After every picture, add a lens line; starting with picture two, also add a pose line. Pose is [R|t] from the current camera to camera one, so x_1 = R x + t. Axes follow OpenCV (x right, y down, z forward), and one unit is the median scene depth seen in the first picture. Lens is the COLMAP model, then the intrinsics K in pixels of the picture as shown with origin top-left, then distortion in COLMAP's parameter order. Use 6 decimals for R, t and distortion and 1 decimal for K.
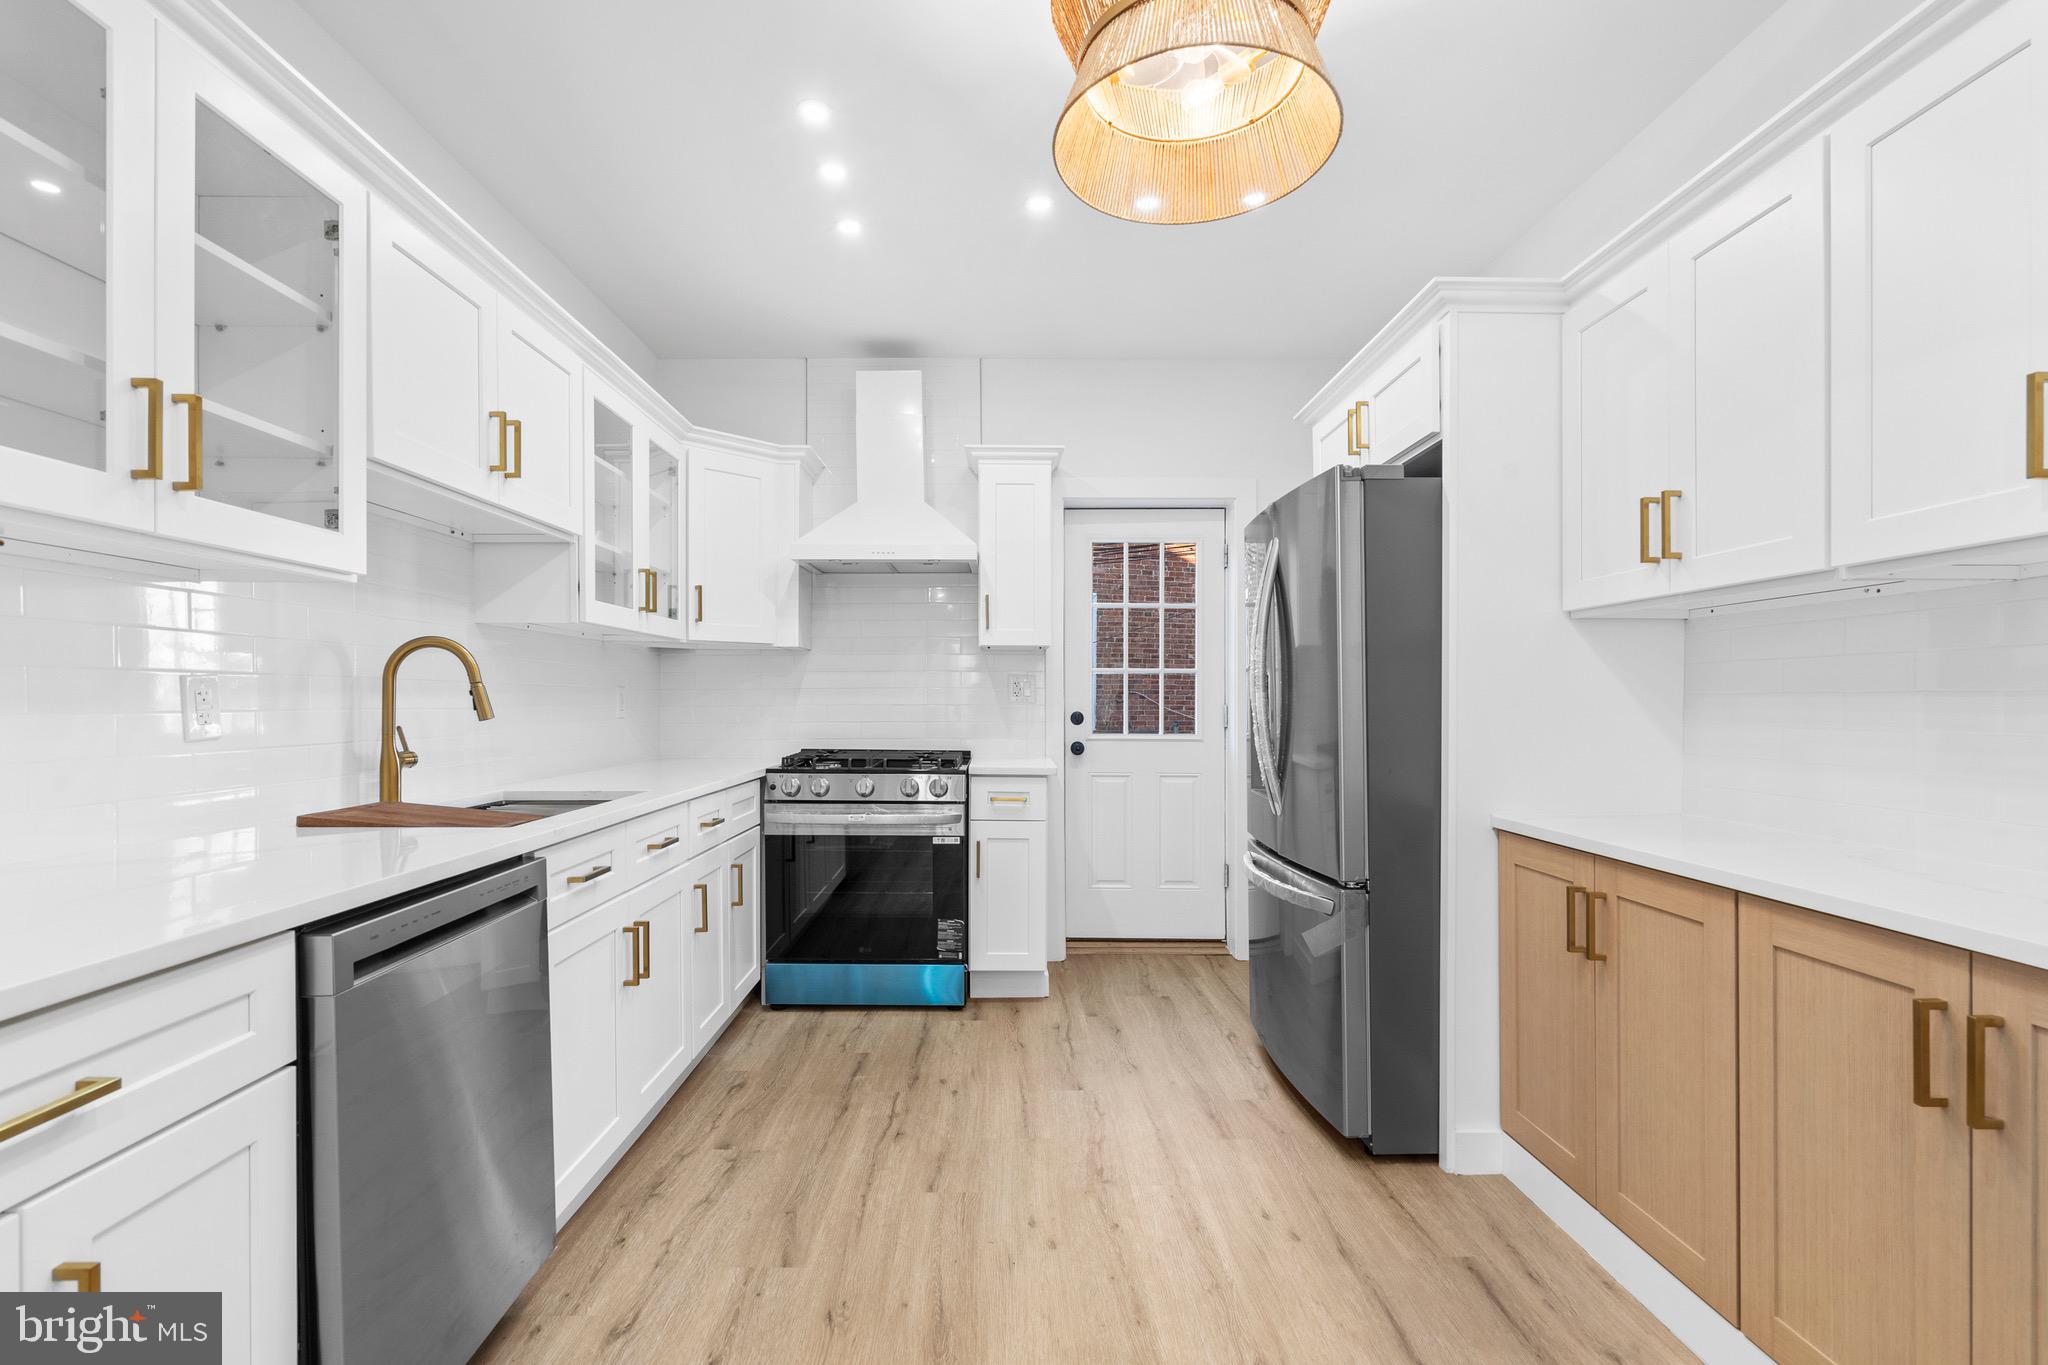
lens RADIAL K [[947.5, 0, 999.2], [0, 947.5, 700.2], [0, 0, 1]] dist [-0.002551, 0.001497]
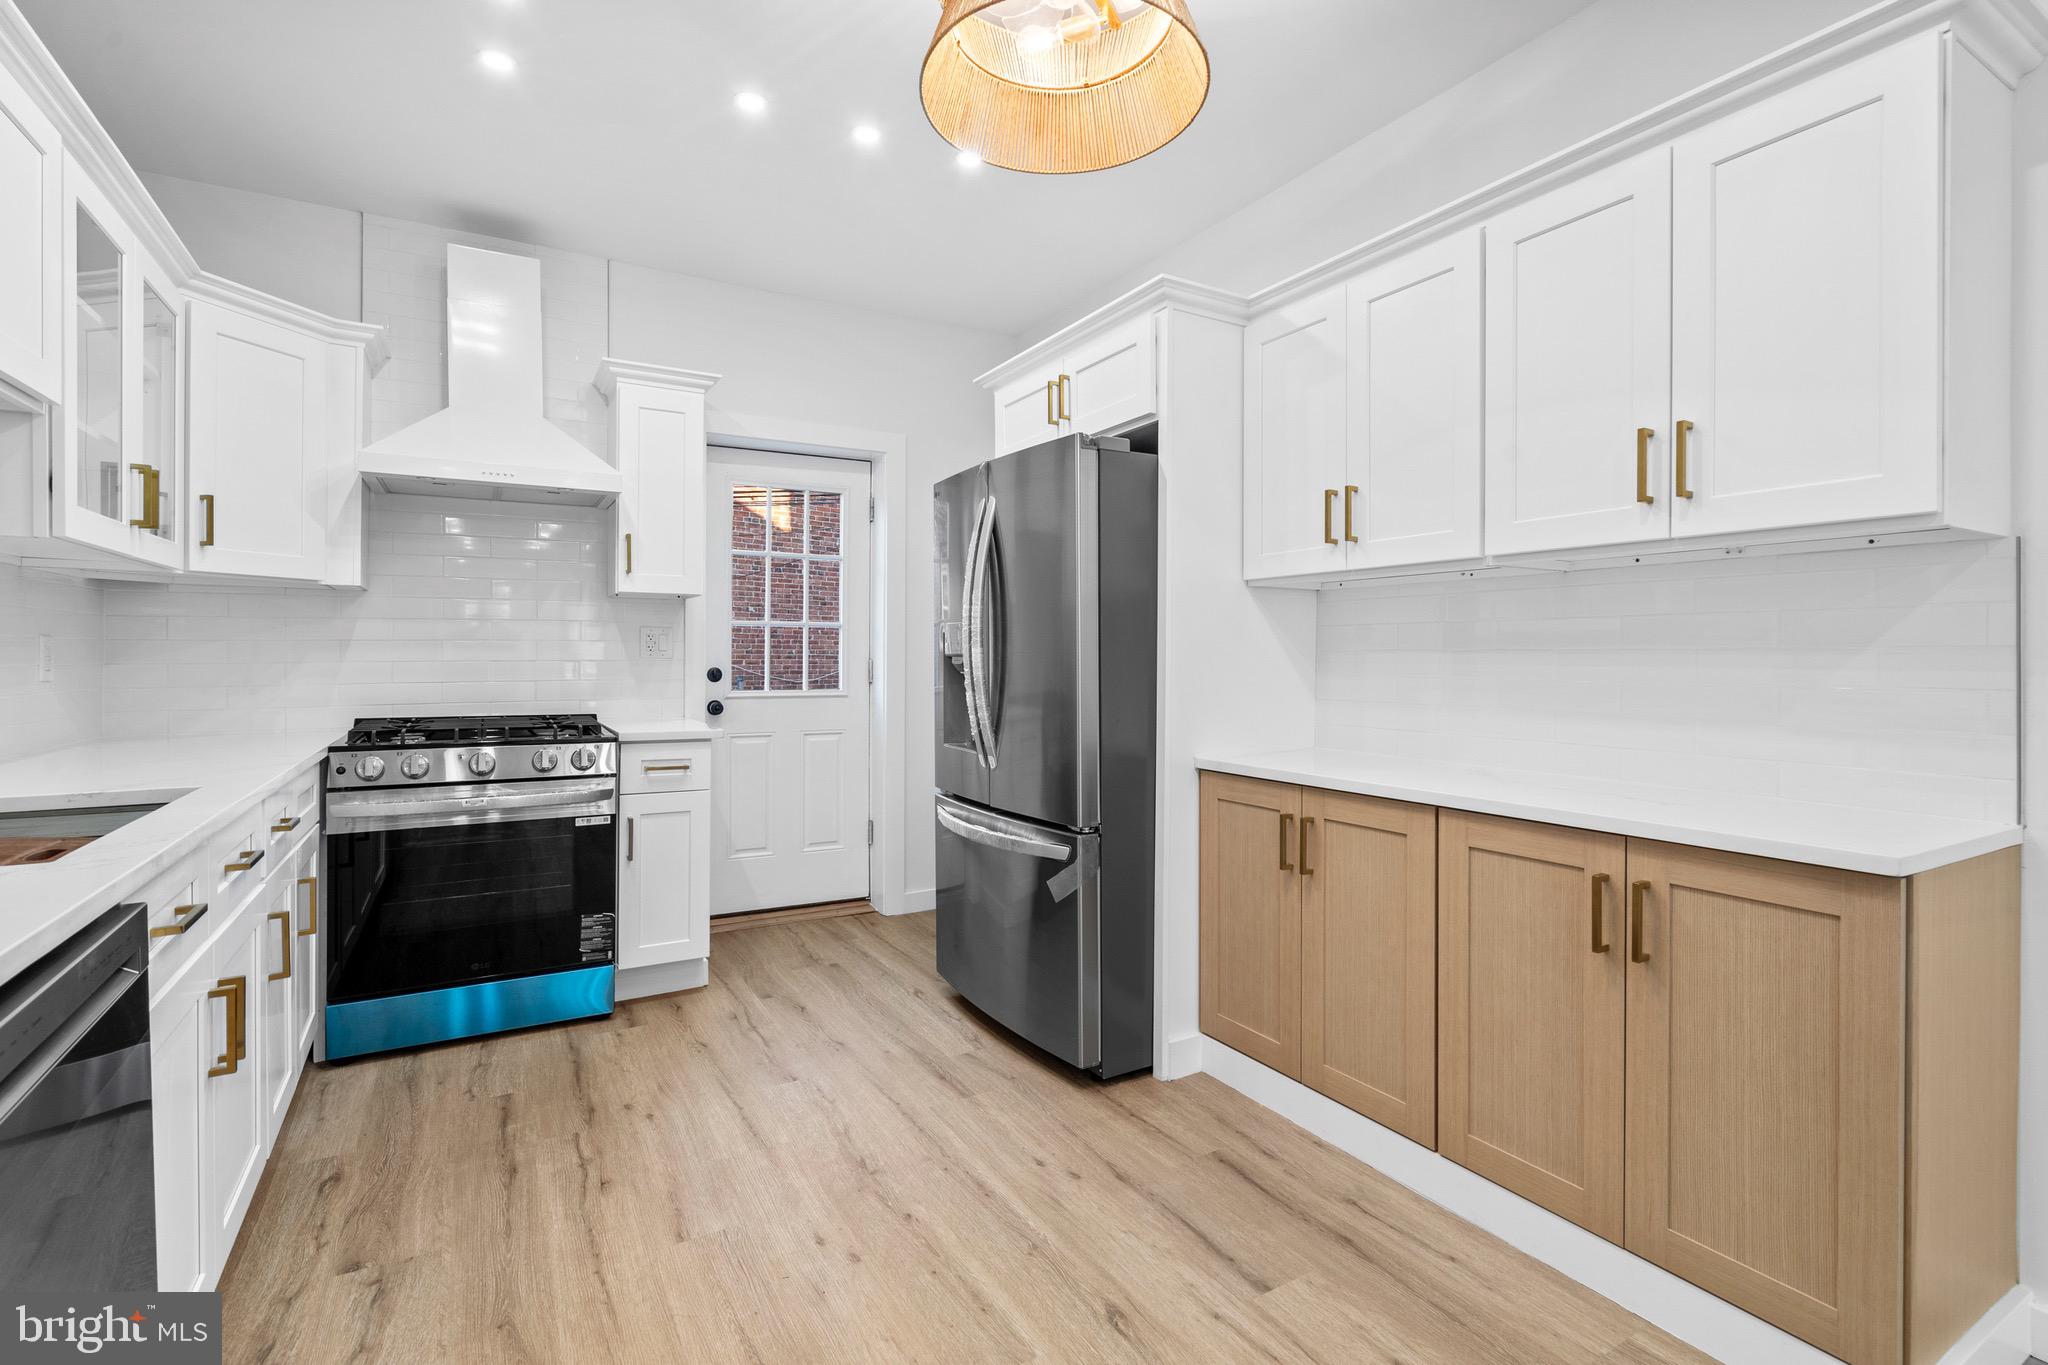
lens RADIAL K [[947.5, 0, 1021.7], [0, 947.5, 652.8], [0, 0, 1]] dist [-0.002551, 0.001497]
pose [[0.866849, 0.000622, 0.498570, -0.220104], [-0.000186, 1.000000, -0.000924, -0.002387], [-0.498571, 0.000708, 0.866849, 0.115600]]
